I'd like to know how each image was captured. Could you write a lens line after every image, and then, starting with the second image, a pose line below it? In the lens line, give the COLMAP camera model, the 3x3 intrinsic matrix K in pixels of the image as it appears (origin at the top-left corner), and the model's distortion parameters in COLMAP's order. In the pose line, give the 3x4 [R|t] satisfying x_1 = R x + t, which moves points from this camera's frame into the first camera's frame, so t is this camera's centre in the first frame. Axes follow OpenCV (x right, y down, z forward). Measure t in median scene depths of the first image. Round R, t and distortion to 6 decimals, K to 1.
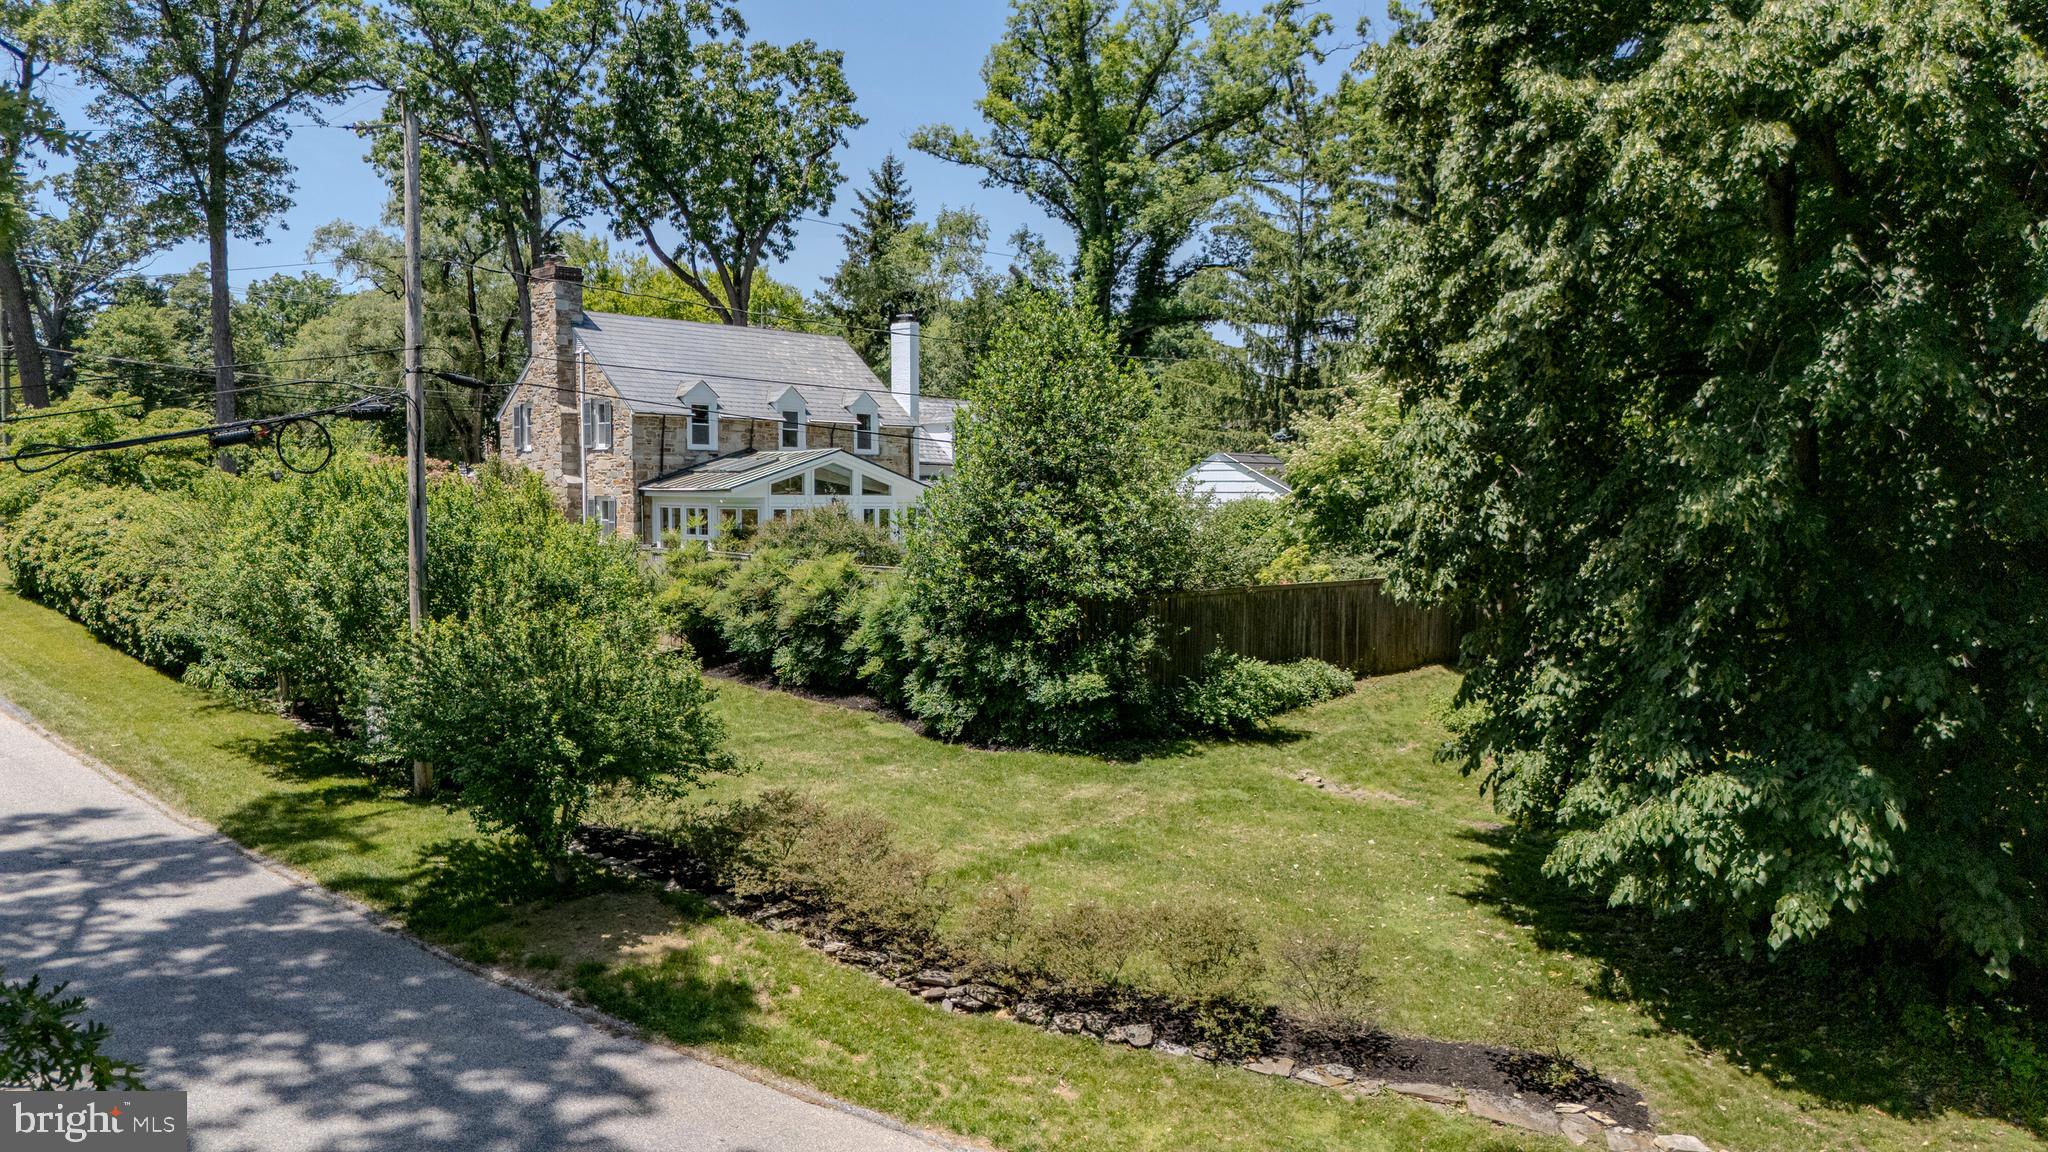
lens RADIAL K [[1501.1, 0, 1024.7], [0, 1501.1, 573.3], [0, 0, 1]] dist [0.010177, 0.003984]
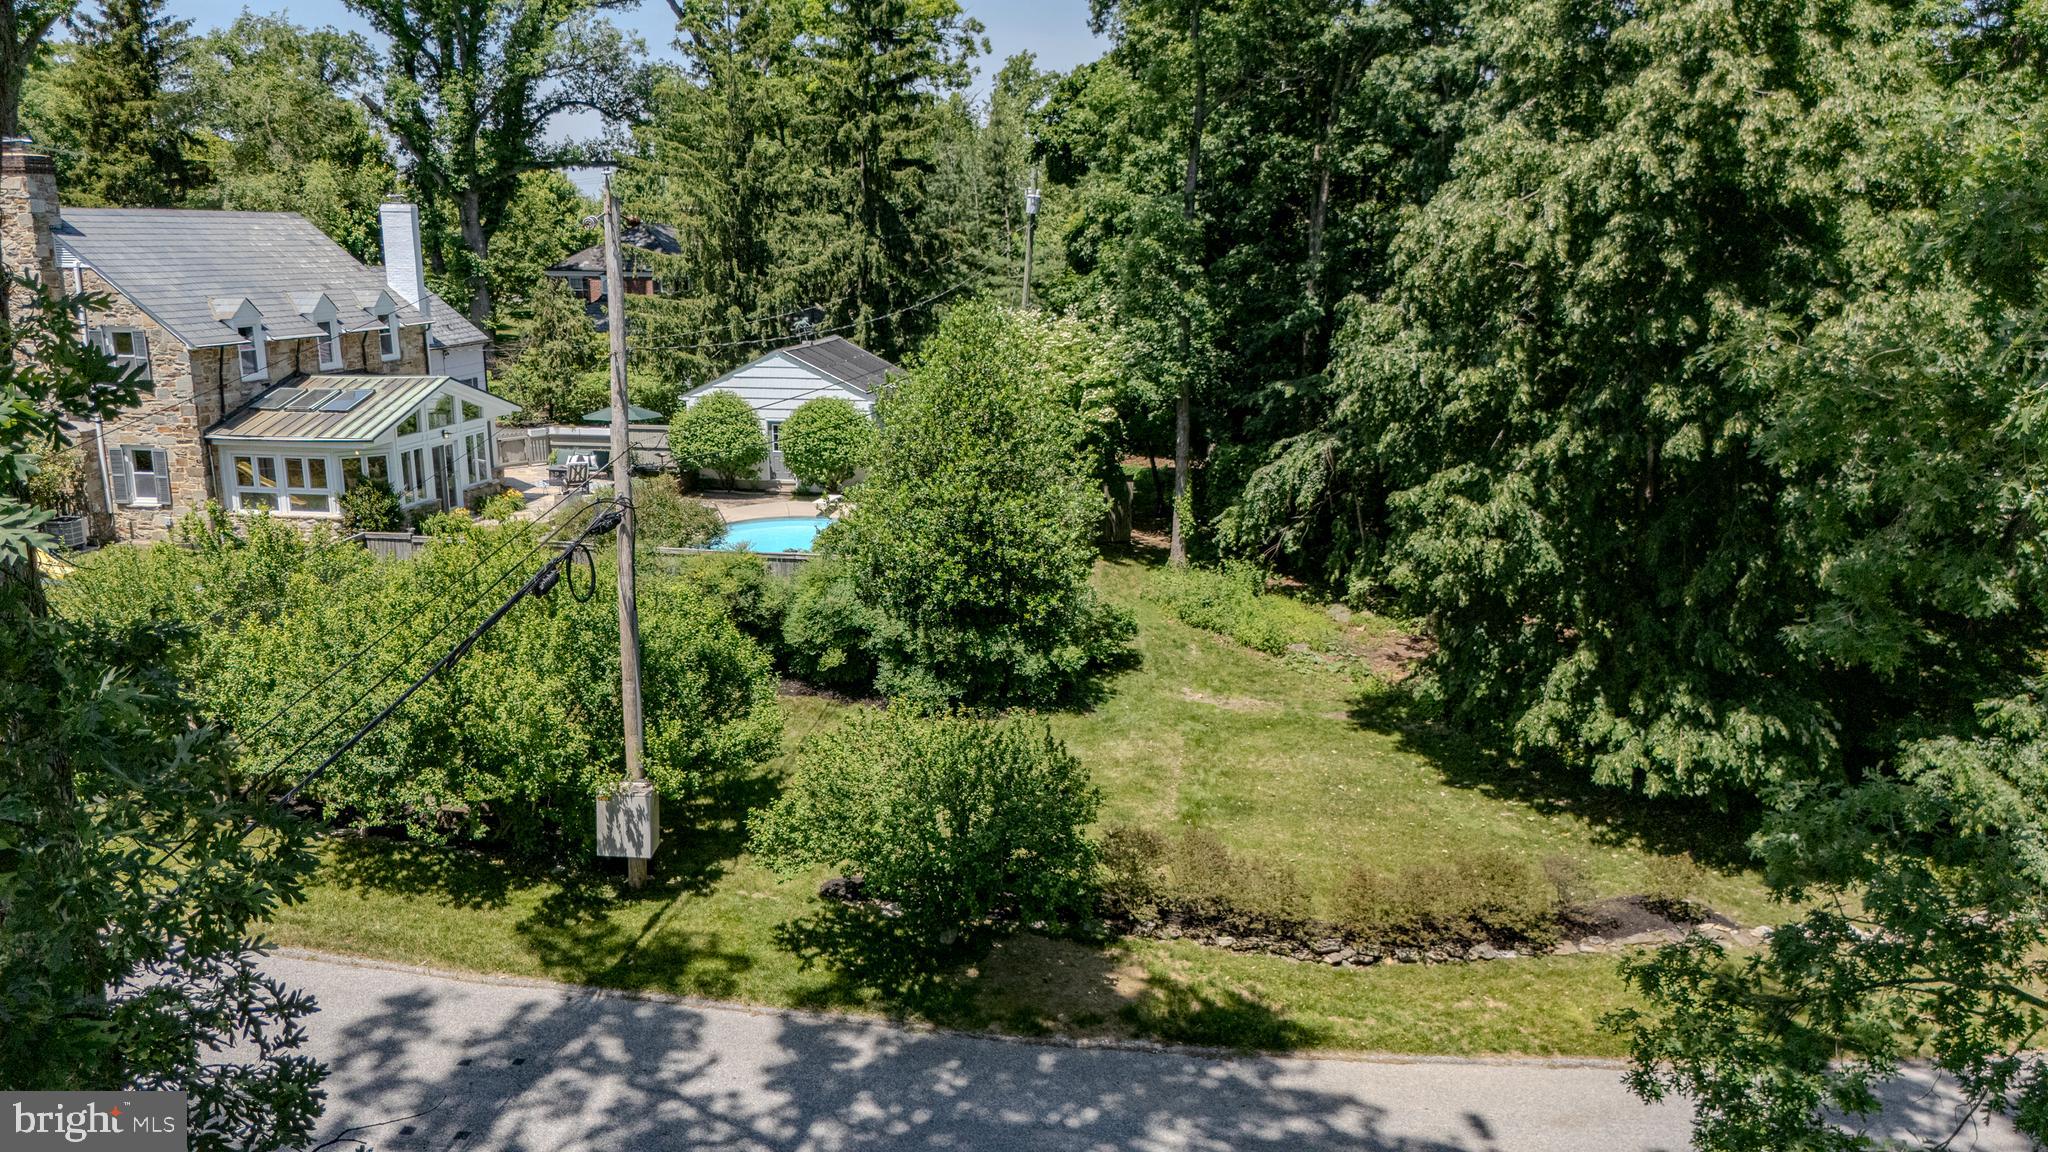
lens RADIAL K [[1501.1, 0, 1022.7], [0, 1501.1, 577.0], [0, 0, 1]] dist [0.010177, 0.003984]
pose [[0.817168, -0.131184, 0.561273, -0.366324], [0.035568, 0.983377, 0.178056, -0.113213], [-0.575301, -0.125538, 0.808250, 0.040012]]
